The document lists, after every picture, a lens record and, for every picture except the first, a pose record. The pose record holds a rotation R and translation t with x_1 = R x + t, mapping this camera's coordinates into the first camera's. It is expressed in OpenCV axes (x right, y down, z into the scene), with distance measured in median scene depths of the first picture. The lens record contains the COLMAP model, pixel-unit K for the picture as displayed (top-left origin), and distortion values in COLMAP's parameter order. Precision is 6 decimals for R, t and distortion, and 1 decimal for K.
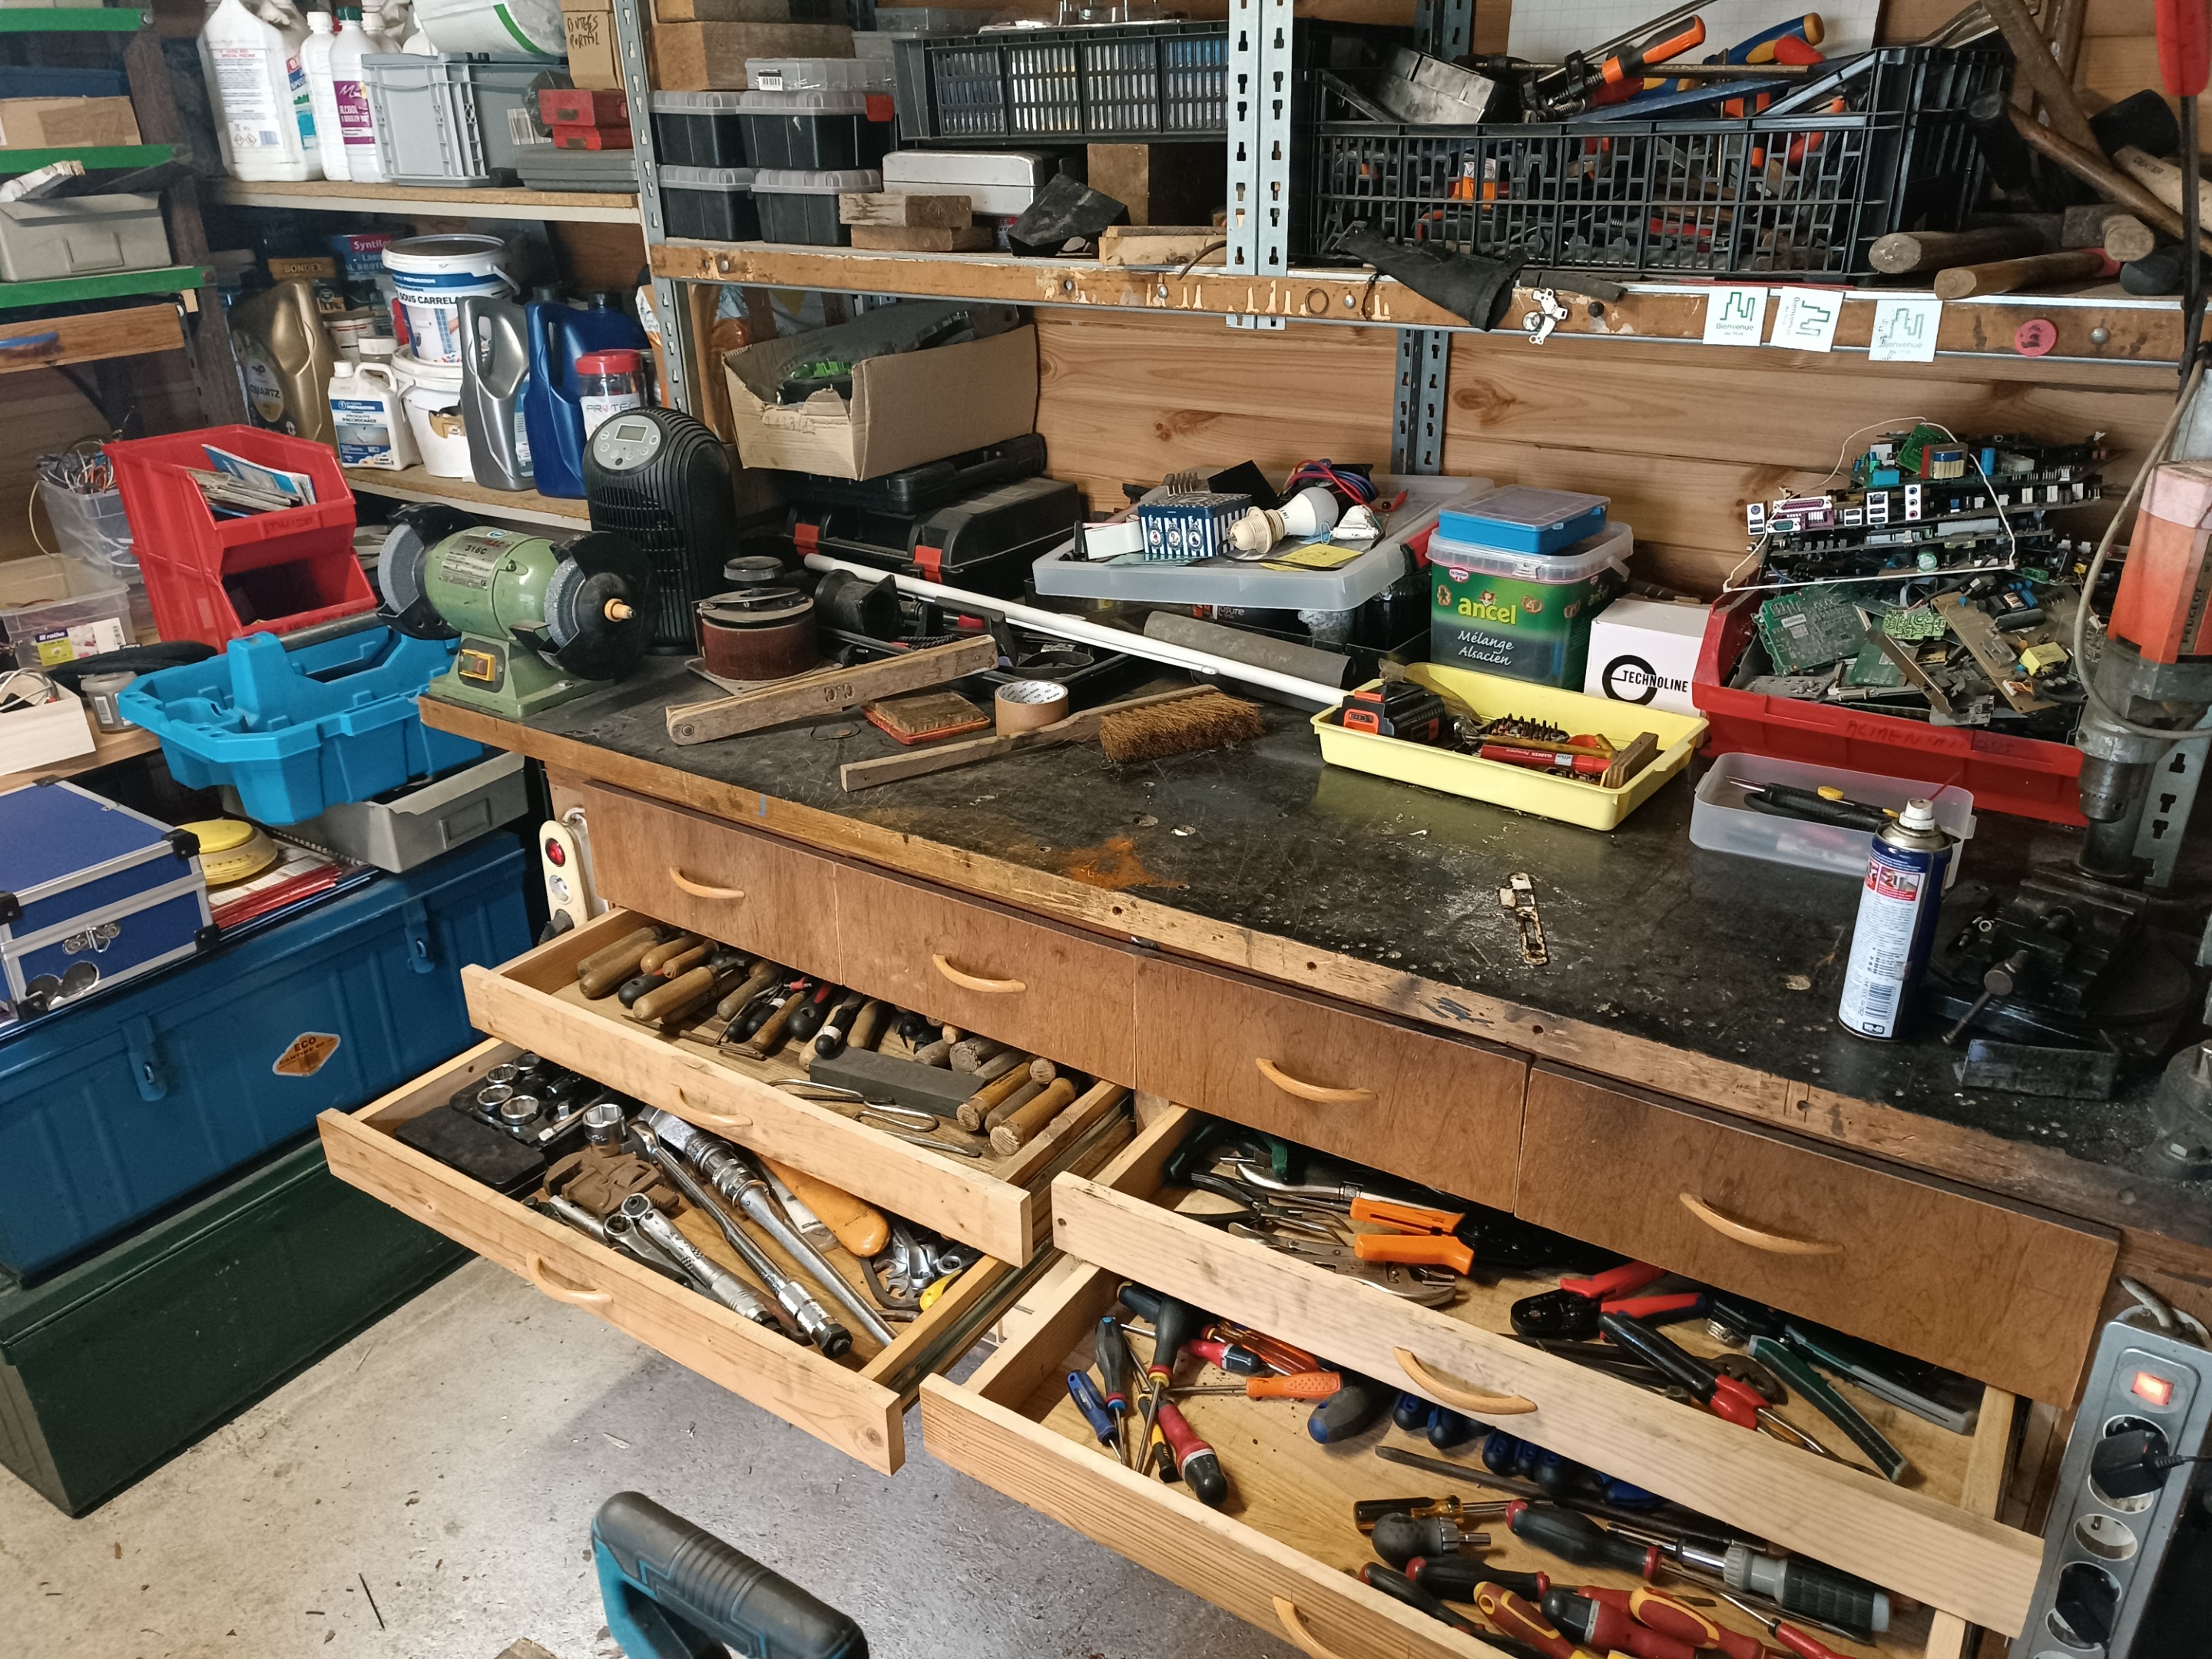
lens RADIAL K [[1624.0, 0, 1106.0], [0, 1624.0, 829.5], [0, 0, 1]] dist [0.057001, -0.055828]
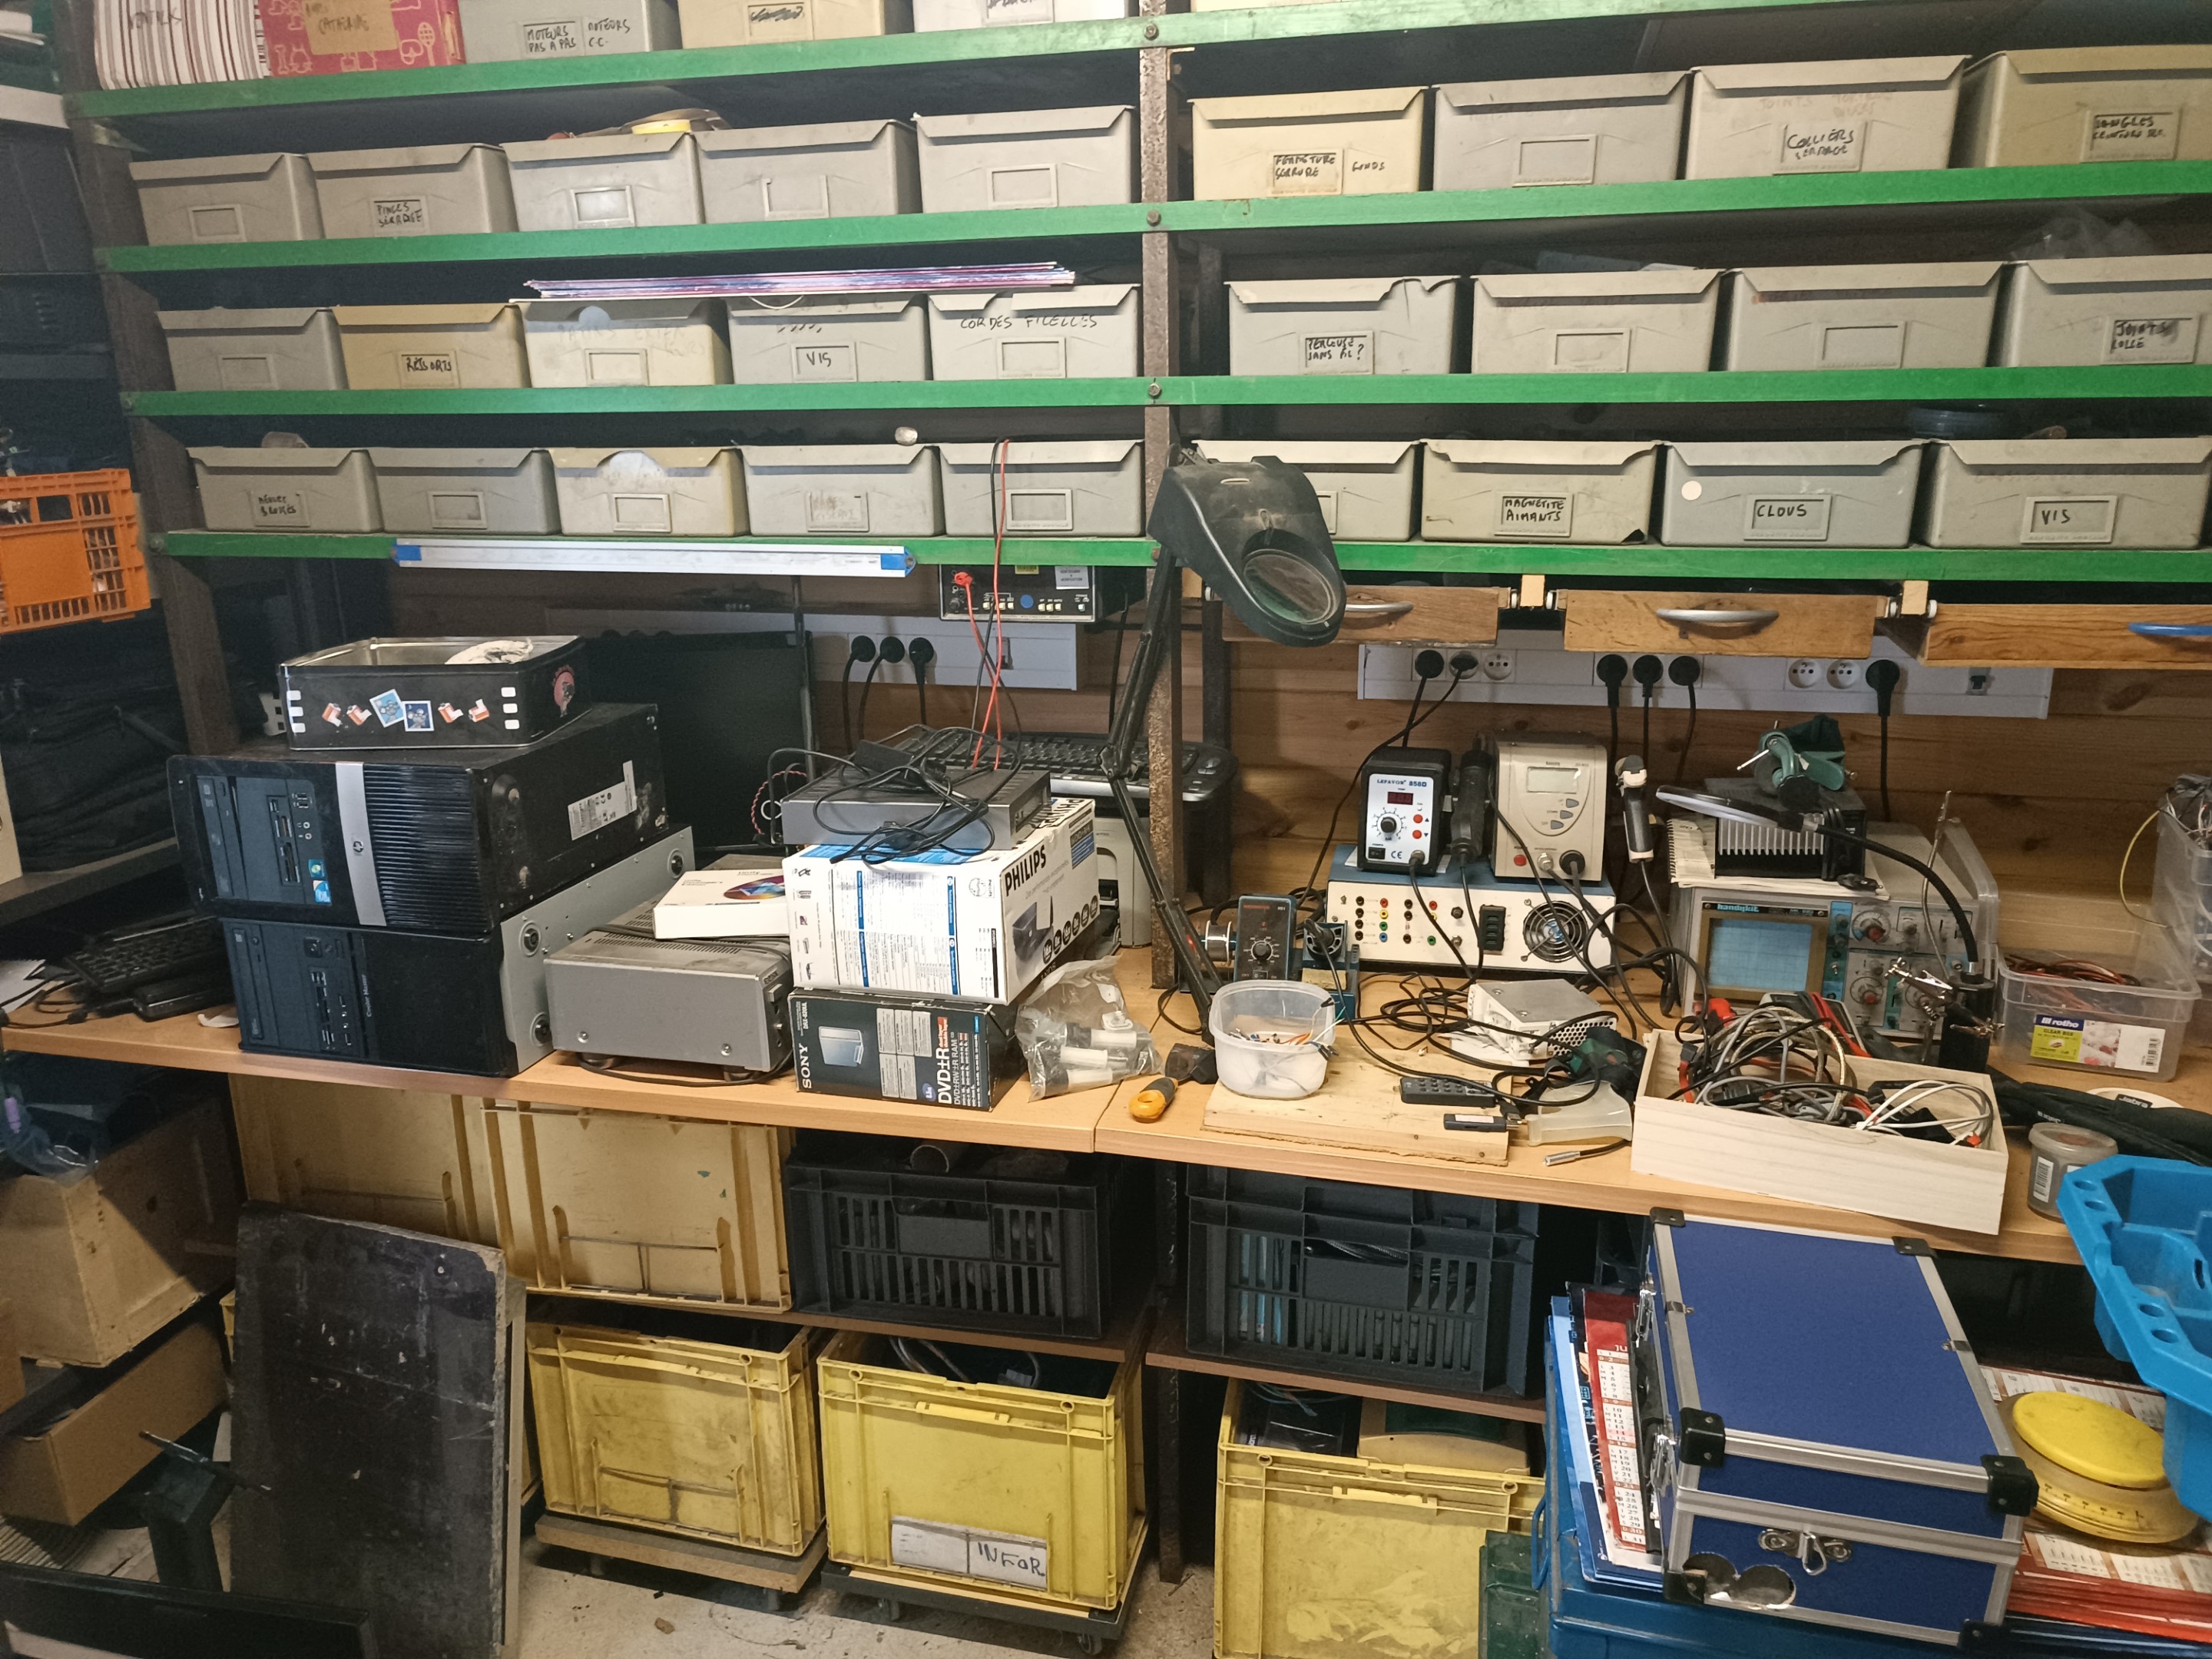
lens RADIAL K [[1624.0, 0, 1106.0], [0, 1624.0, 829.5], [0, 0, 1]] dist [0.057001, -0.055828]
pose [[0.337830, 0.268719, -0.902032, -0.185503], [-0.381273, 0.915294, 0.129875, -0.145265], [0.860524, 0.300044, 0.411669, 0.375698]]
